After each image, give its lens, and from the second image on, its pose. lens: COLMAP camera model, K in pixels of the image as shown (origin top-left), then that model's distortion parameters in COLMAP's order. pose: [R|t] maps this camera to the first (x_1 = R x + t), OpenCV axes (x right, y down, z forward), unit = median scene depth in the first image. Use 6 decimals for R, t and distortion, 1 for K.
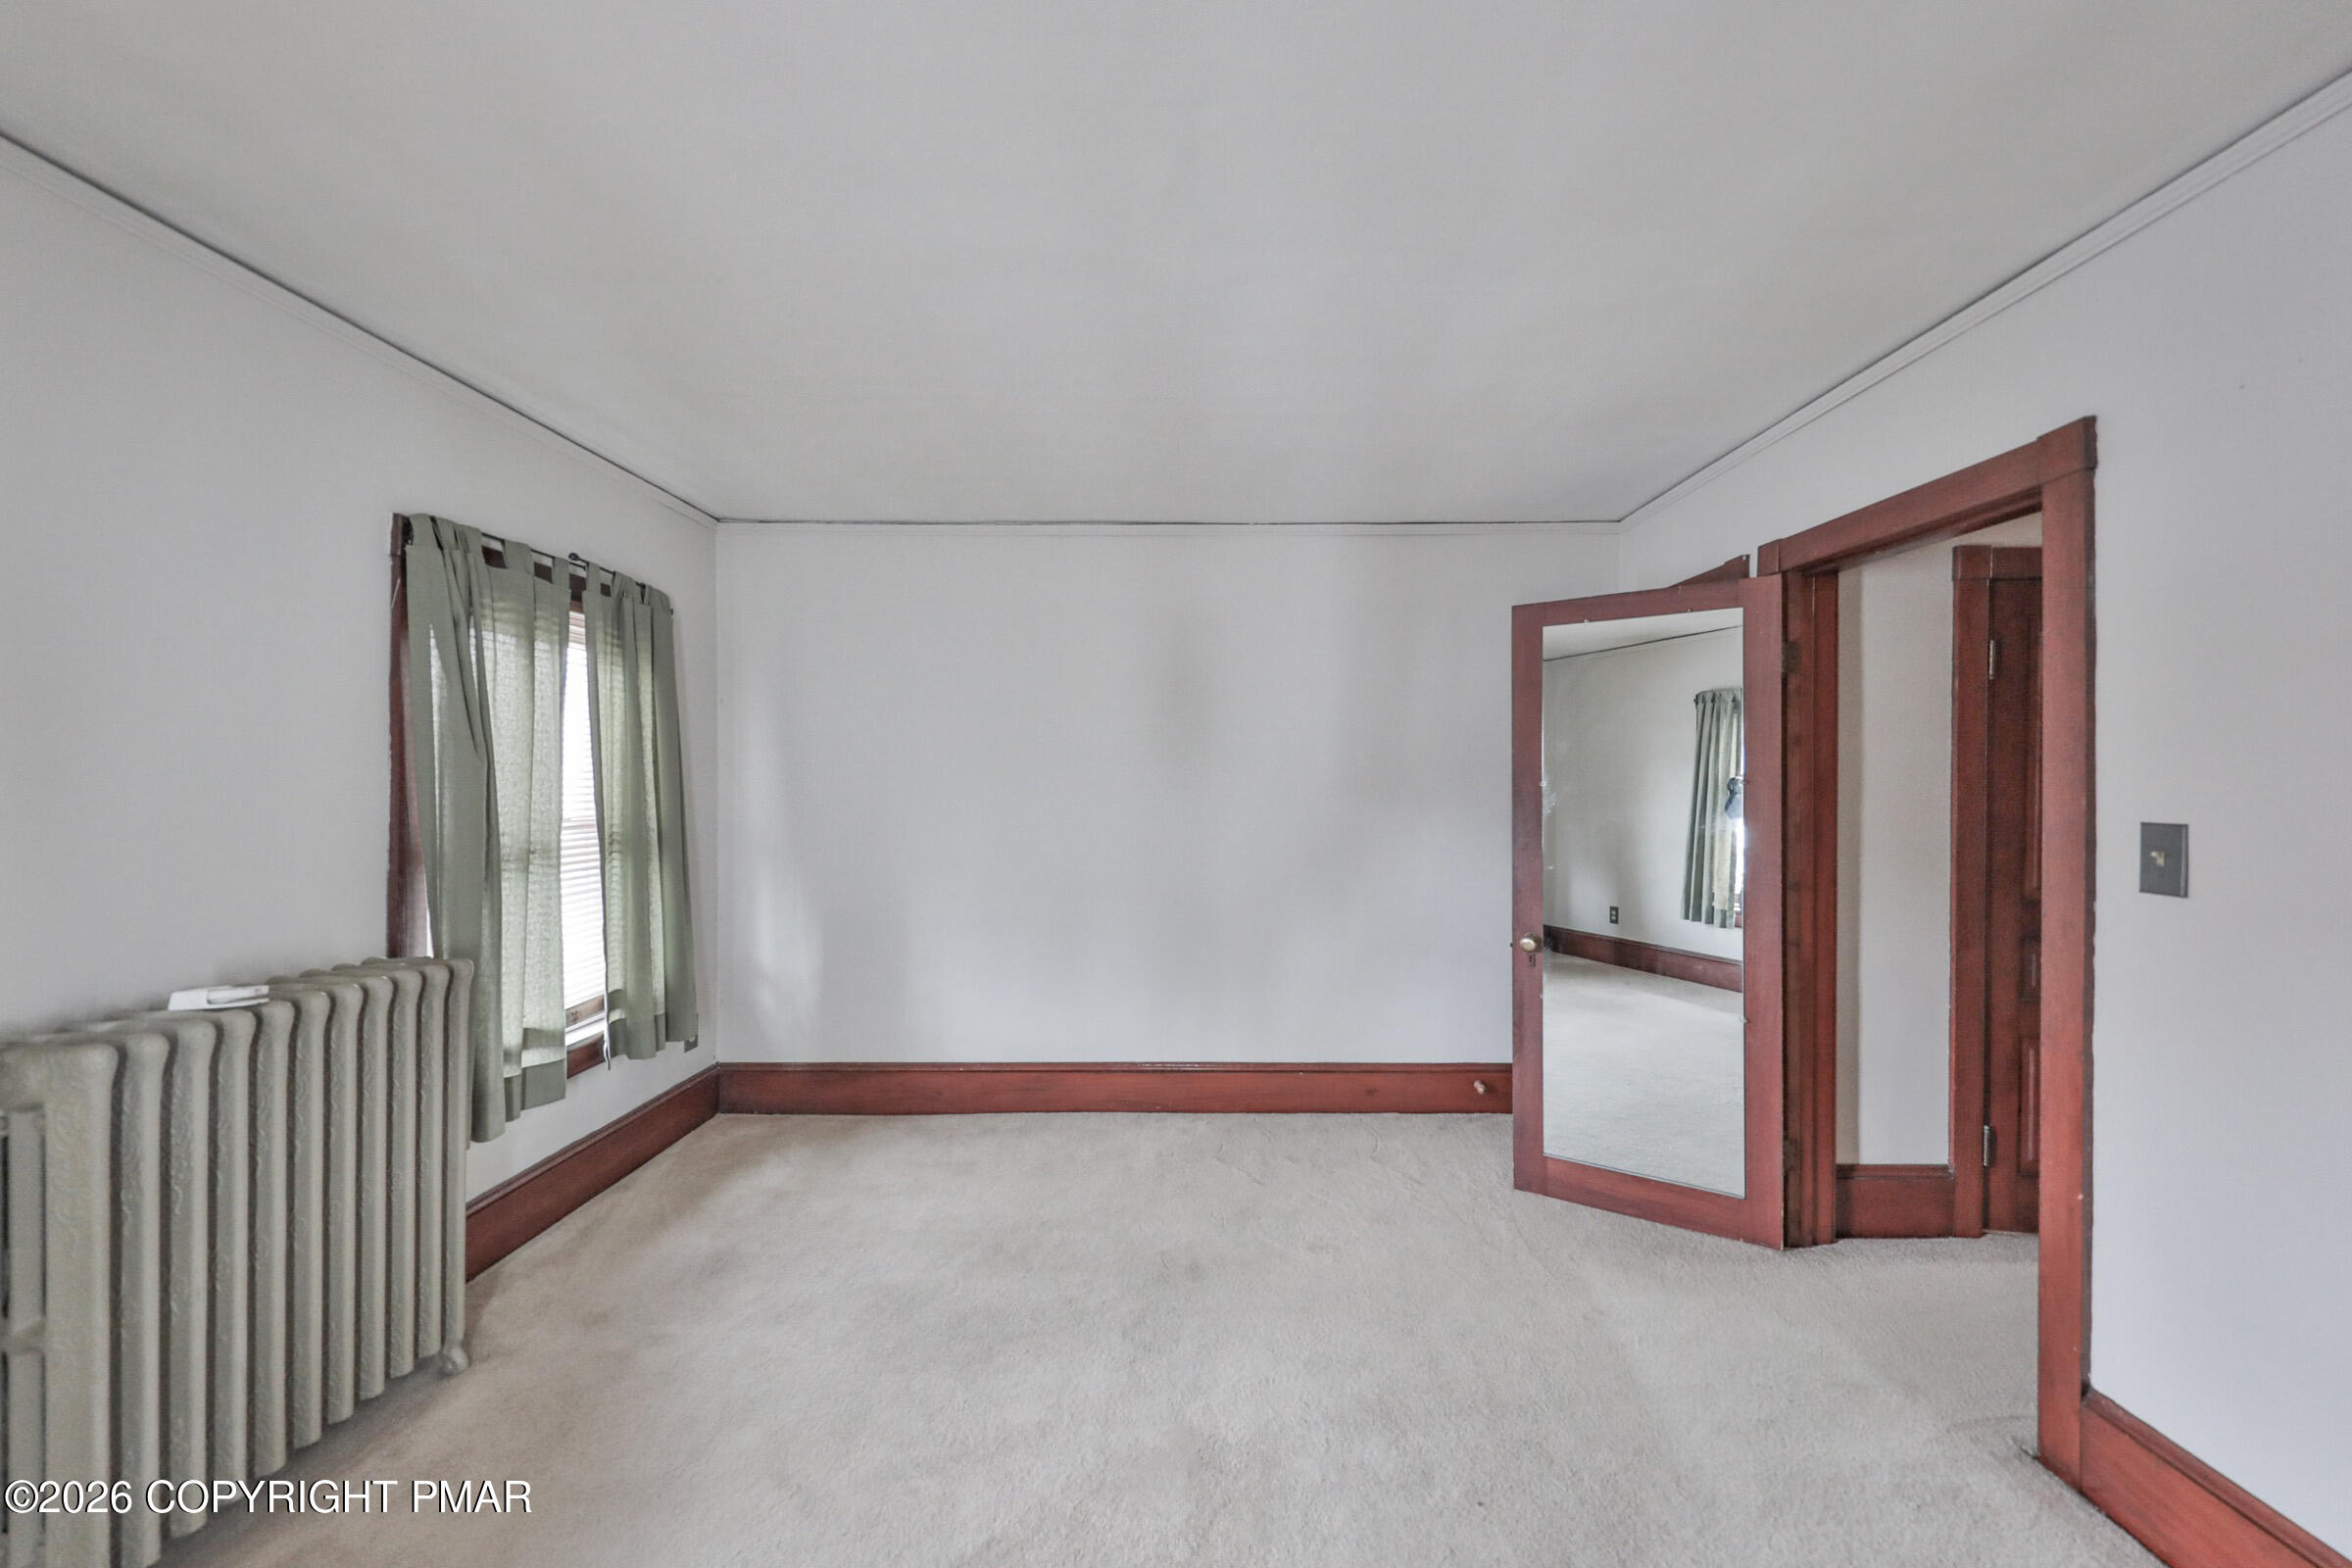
lens RADIAL K [[863.6, 0, 1169.5], [0, 863.6, 779.8], [0, 0, 1]] dist [0.016170, -0.005078]
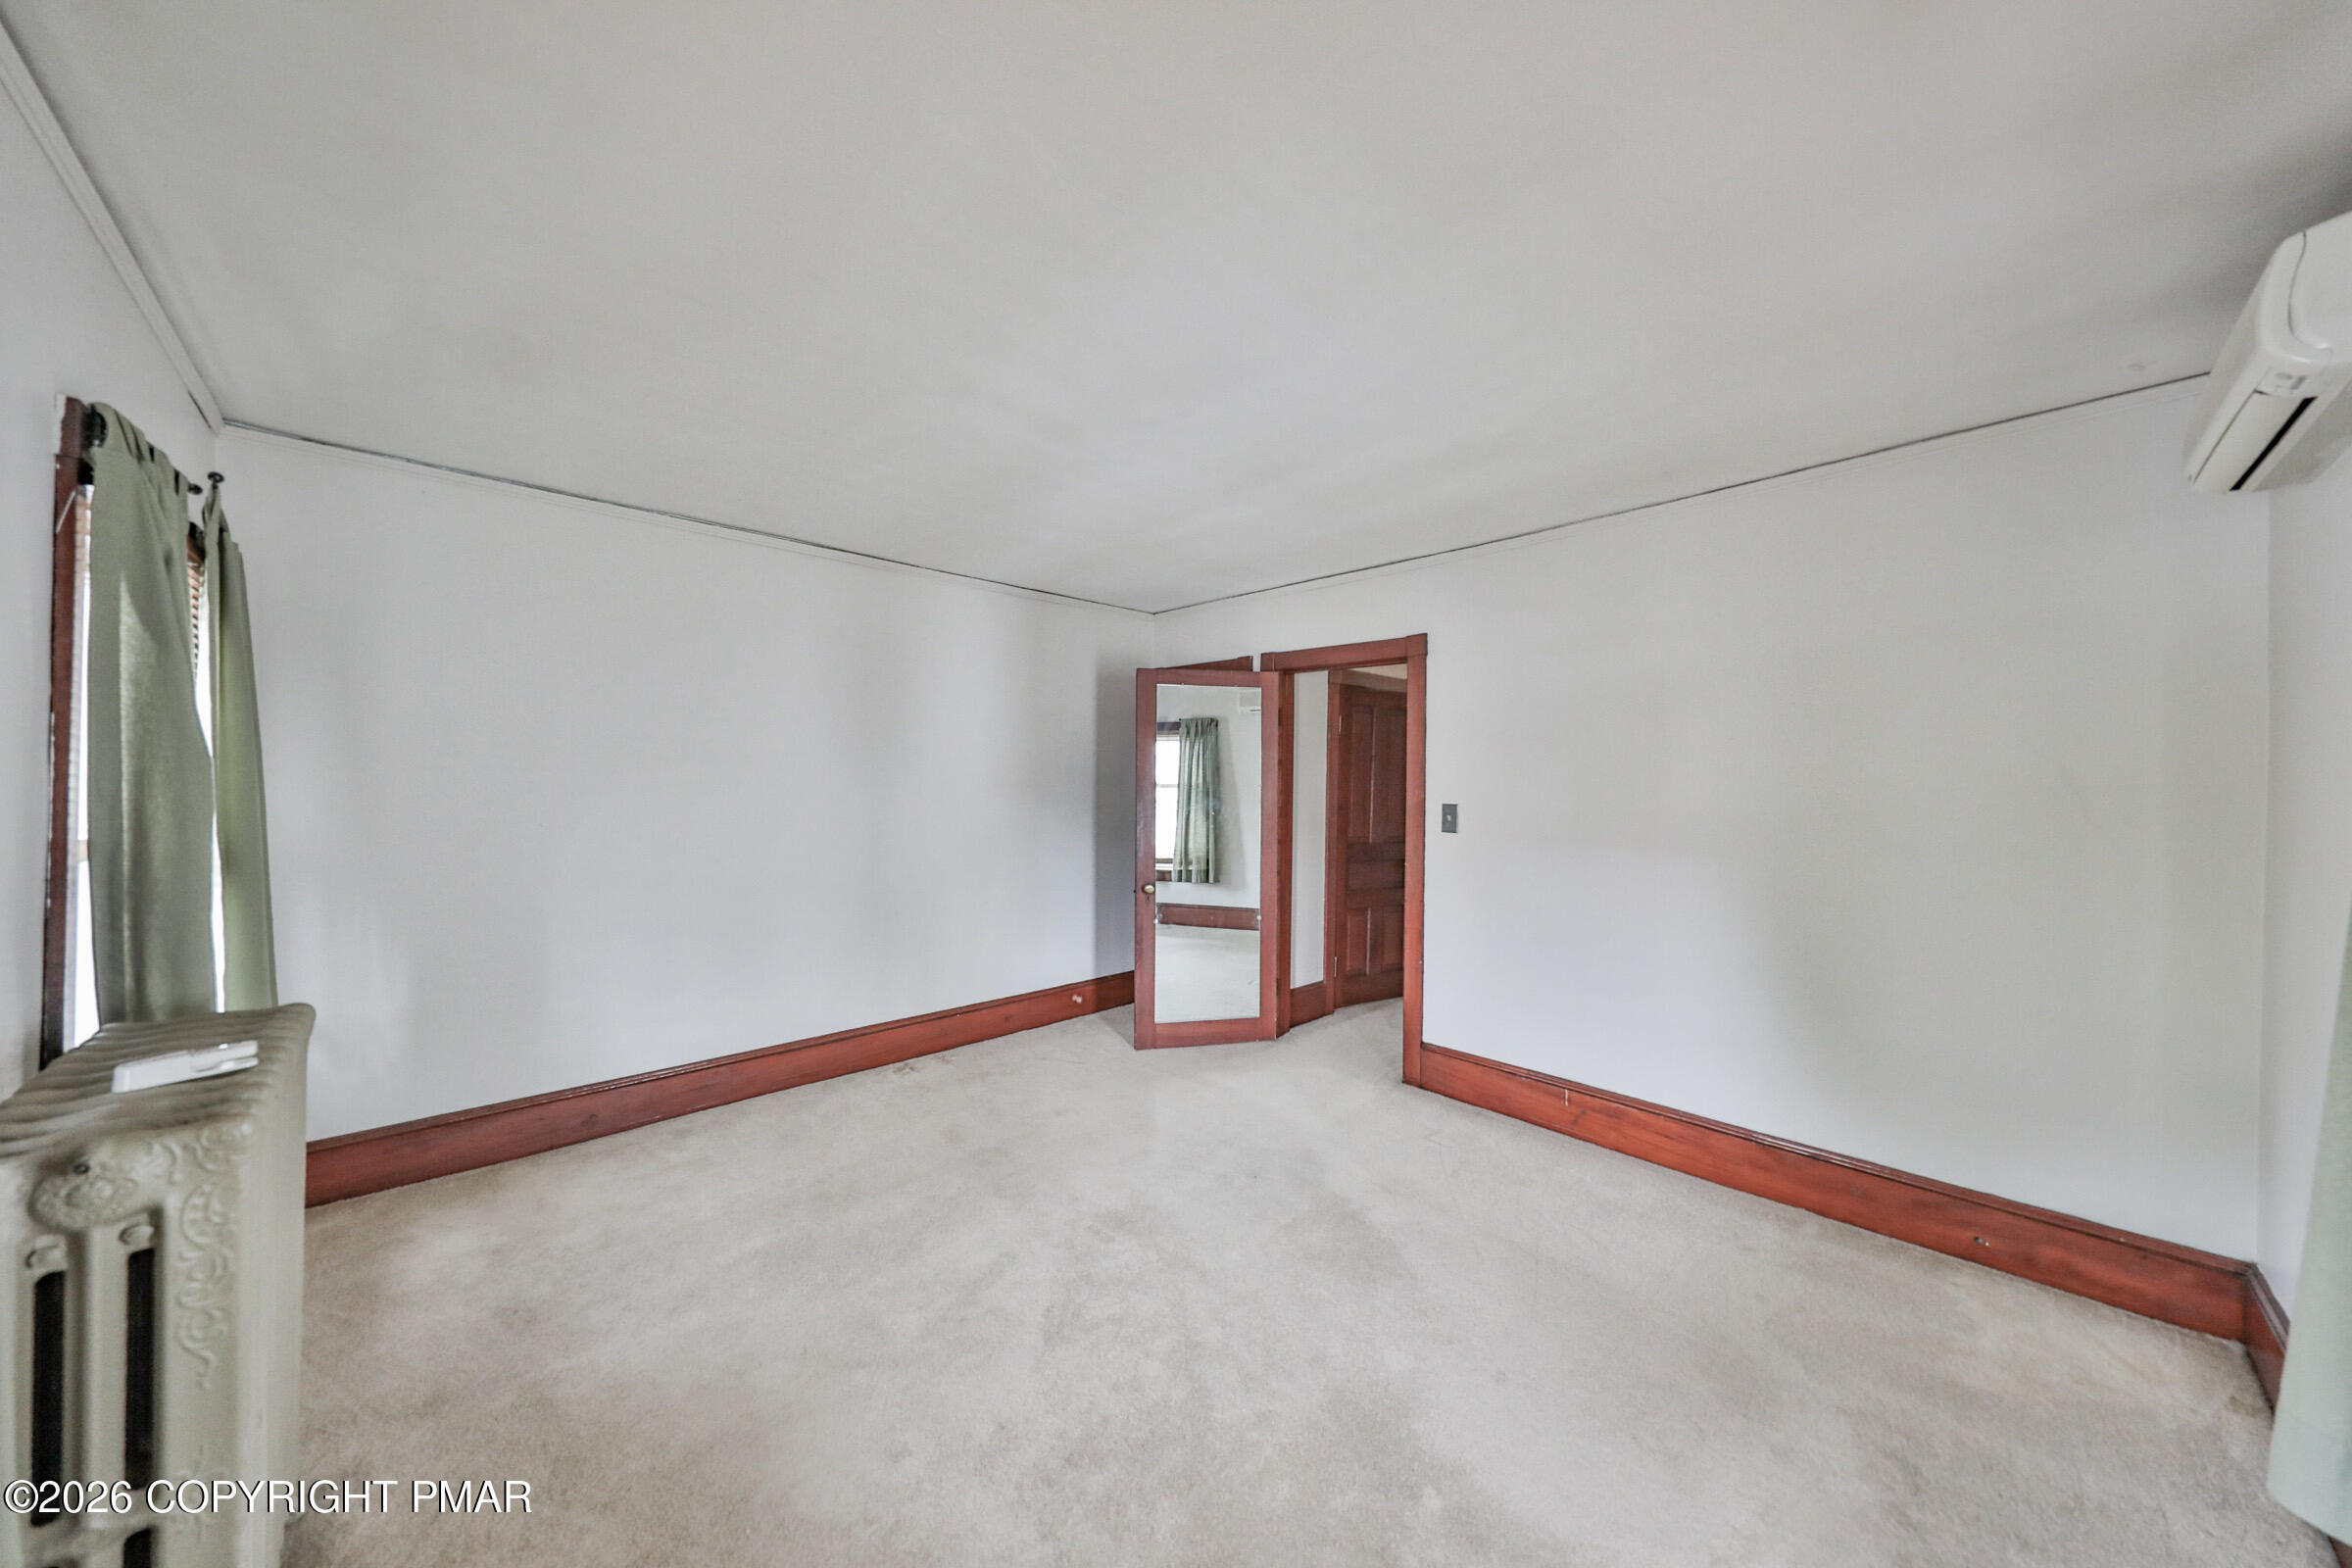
lens RADIAL K [[793.3, 0, 1176.0], [0, 793.3, 784.0], [0, 0, 1]] dist [0.001251, -0.000165]
pose [[0.726382, 0.003661, 0.687281, -0.524197], [-0.009957, 0.999937, 0.005197, -0.005861], [-0.687219, -0.010618, 0.726373, -0.056377]]
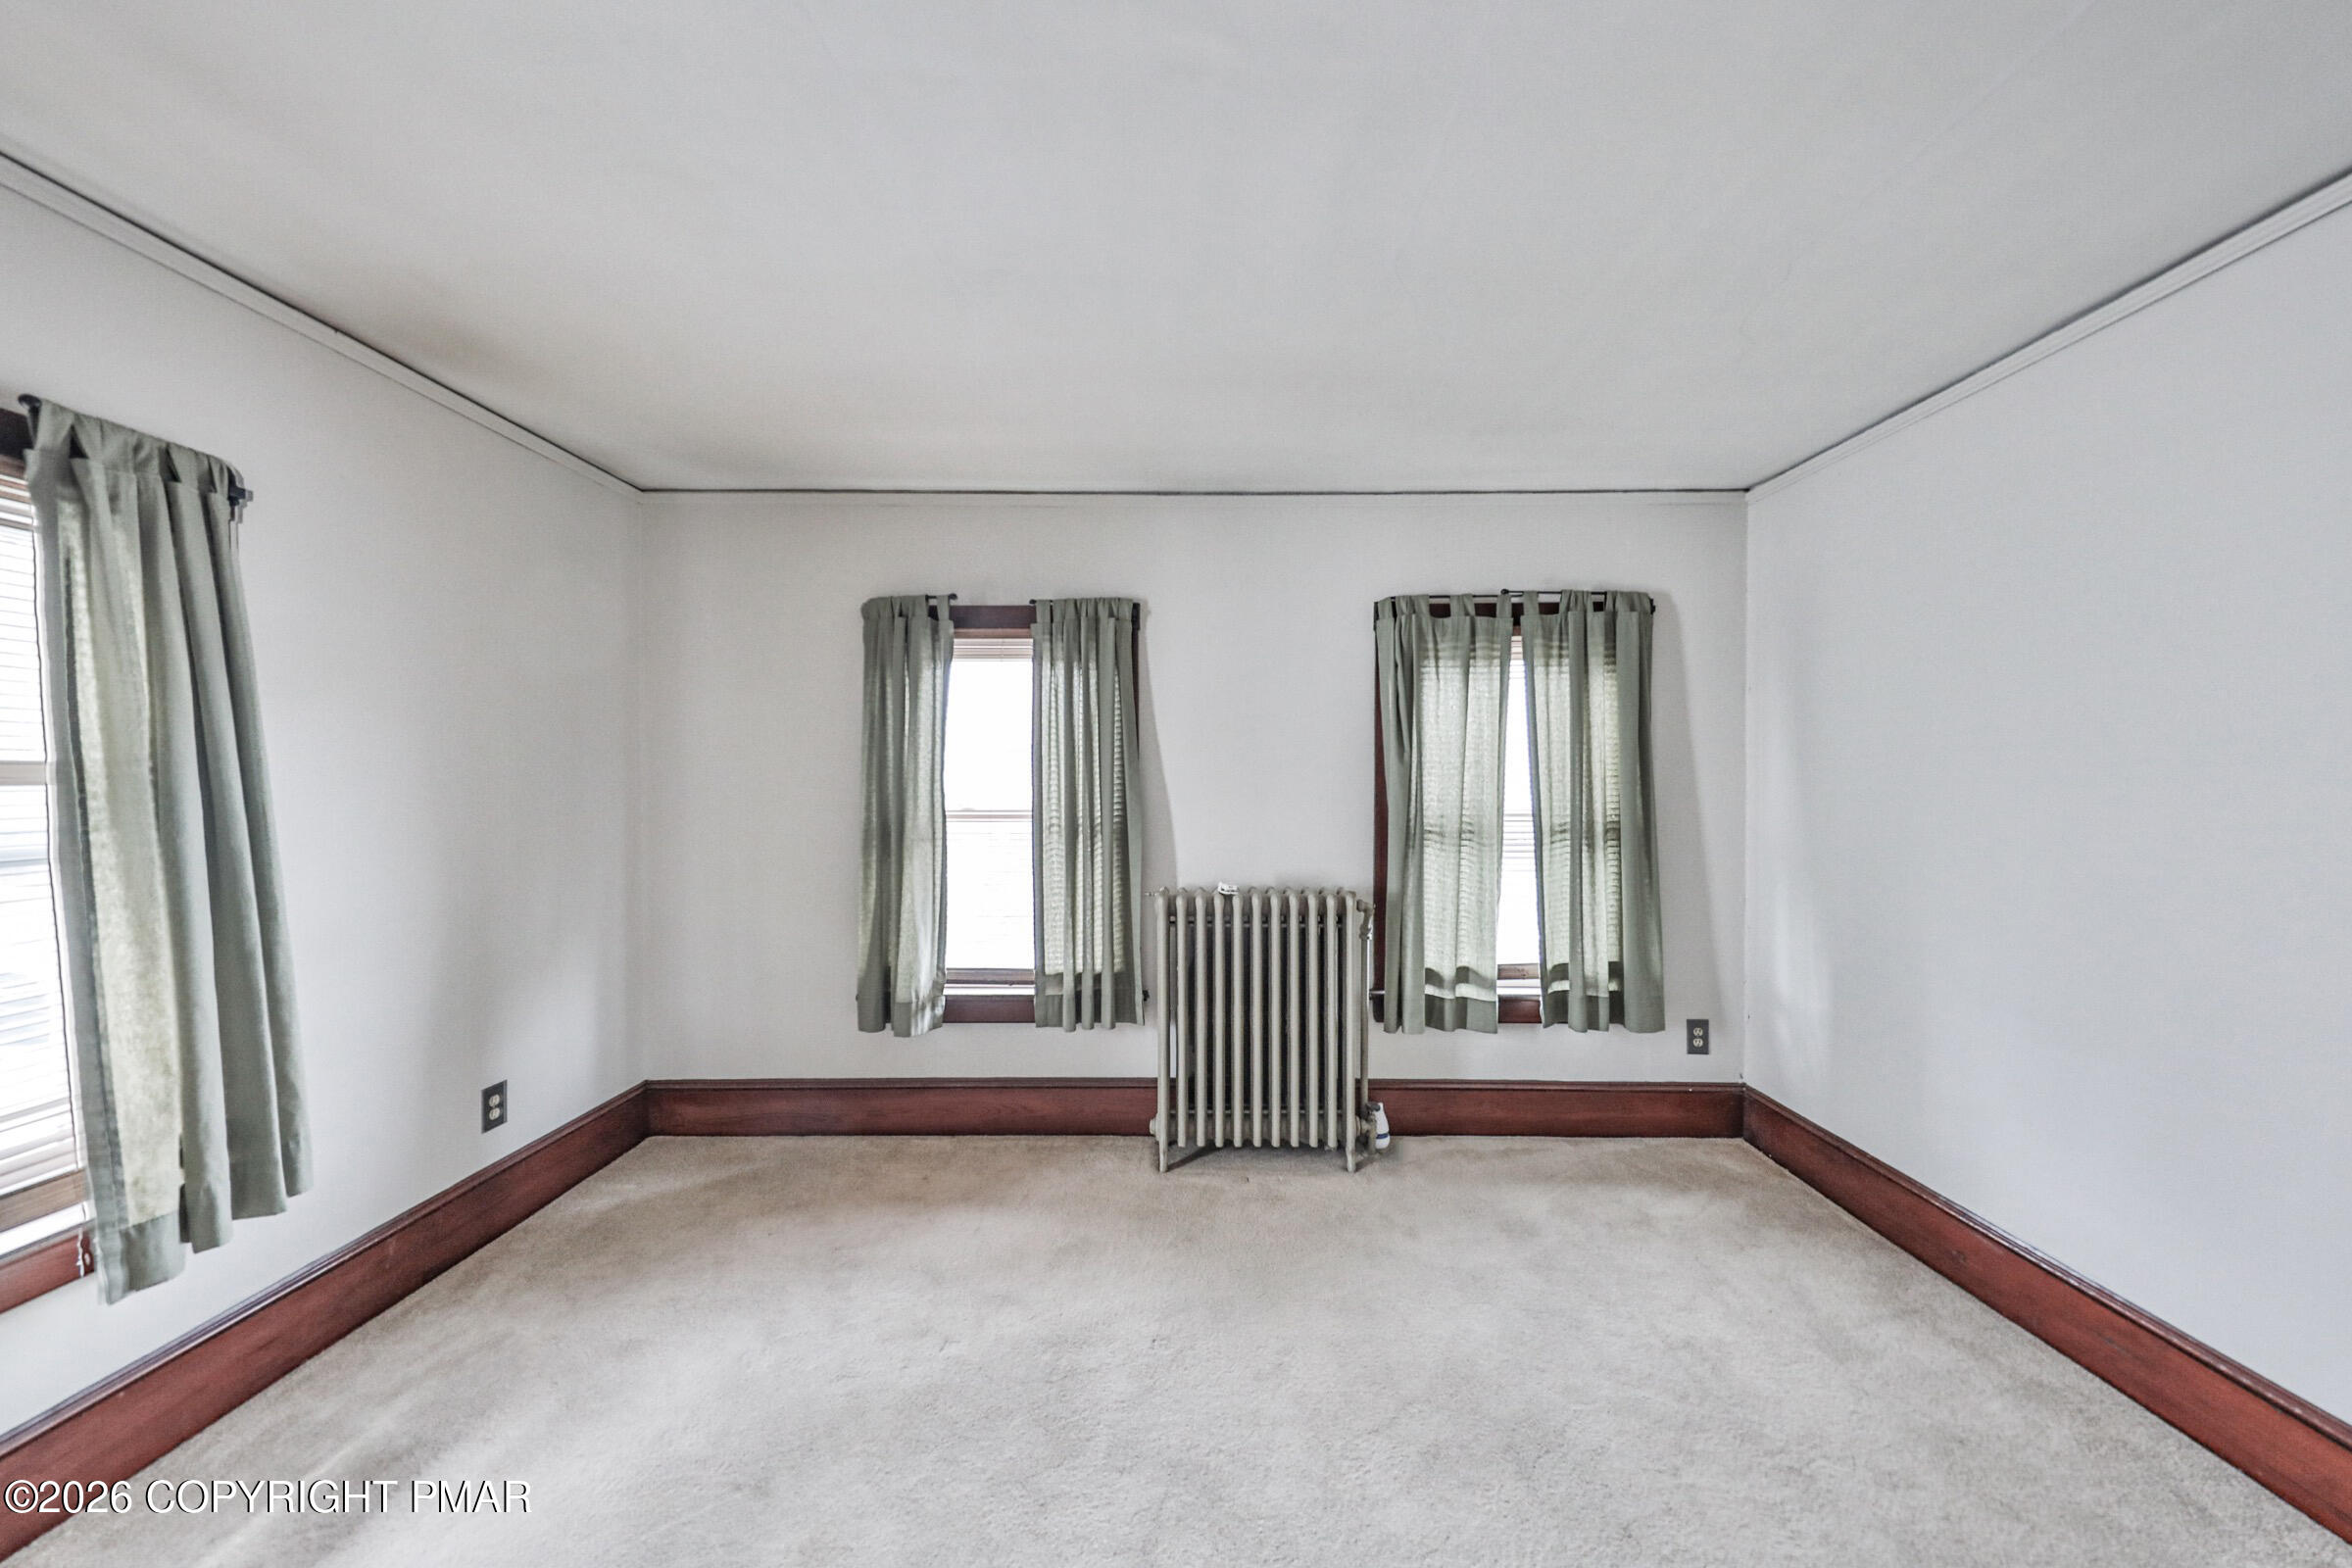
lens RADIAL K [[793.3, 0, 1176.0], [0, 793.3, 784.0], [0, 0, 1]] dist [0.001251, -0.000165]
pose [[0.024947, 0.010238, -0.999636, 0.396484], [0.003048, 0.999942, 0.010318, -0.001573], [0.999684, -0.003304, 0.024915, 0.500552]]
